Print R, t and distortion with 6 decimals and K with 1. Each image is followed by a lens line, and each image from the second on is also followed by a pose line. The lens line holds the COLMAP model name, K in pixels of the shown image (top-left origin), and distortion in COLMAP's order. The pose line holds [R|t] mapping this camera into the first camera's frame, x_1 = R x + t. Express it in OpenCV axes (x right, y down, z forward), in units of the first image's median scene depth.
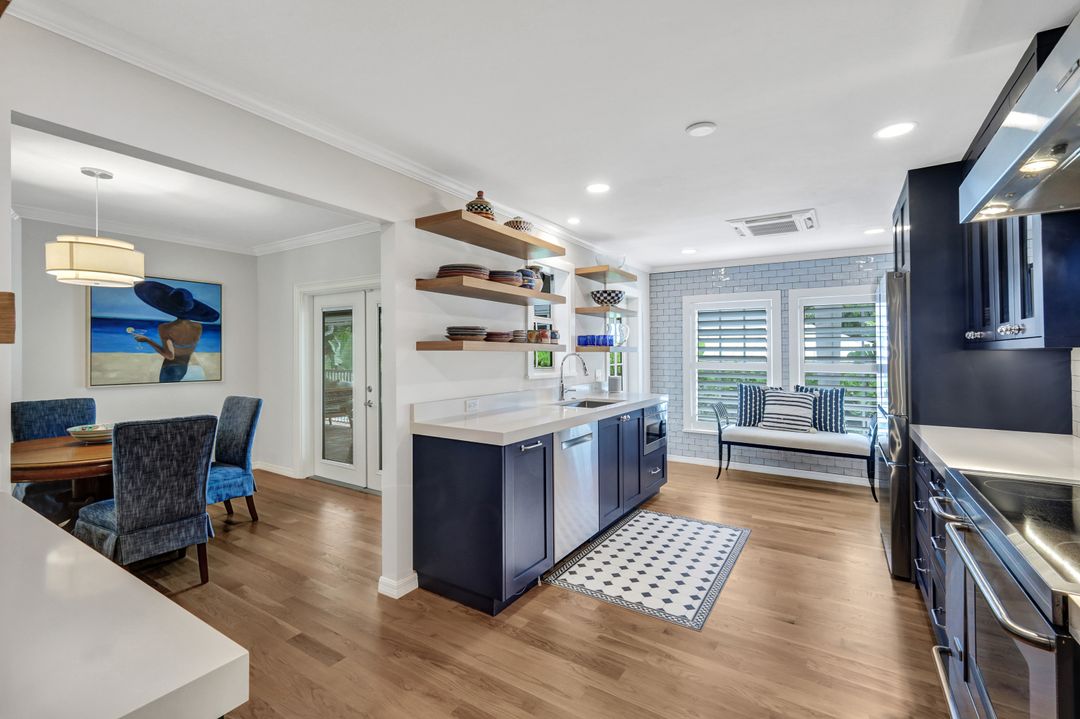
lens RADIAL K [[476.6, 0, 538.9], [0, 476.6, 352.5], [0, 0, 1]] dist [0.000064, -0.000087]
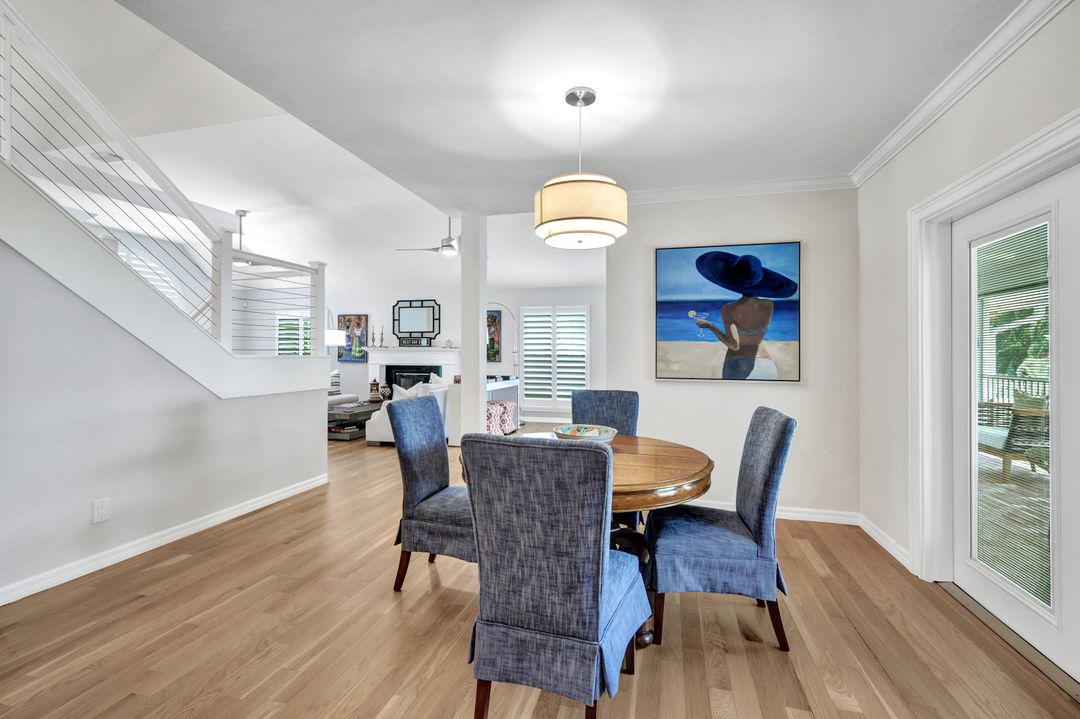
lens RADIAL K [[476.6, 0, 538.9], [0, 476.6, 352.5], [0, 0, 1]] dist [0.000064, -0.000087]
pose [[0.321853, -0.001257, -0.946789, -0.161059], [-0.007989, 0.999960, -0.004043, 0.026658], [0.946756, 0.008865, 0.321830, 0.496779]]
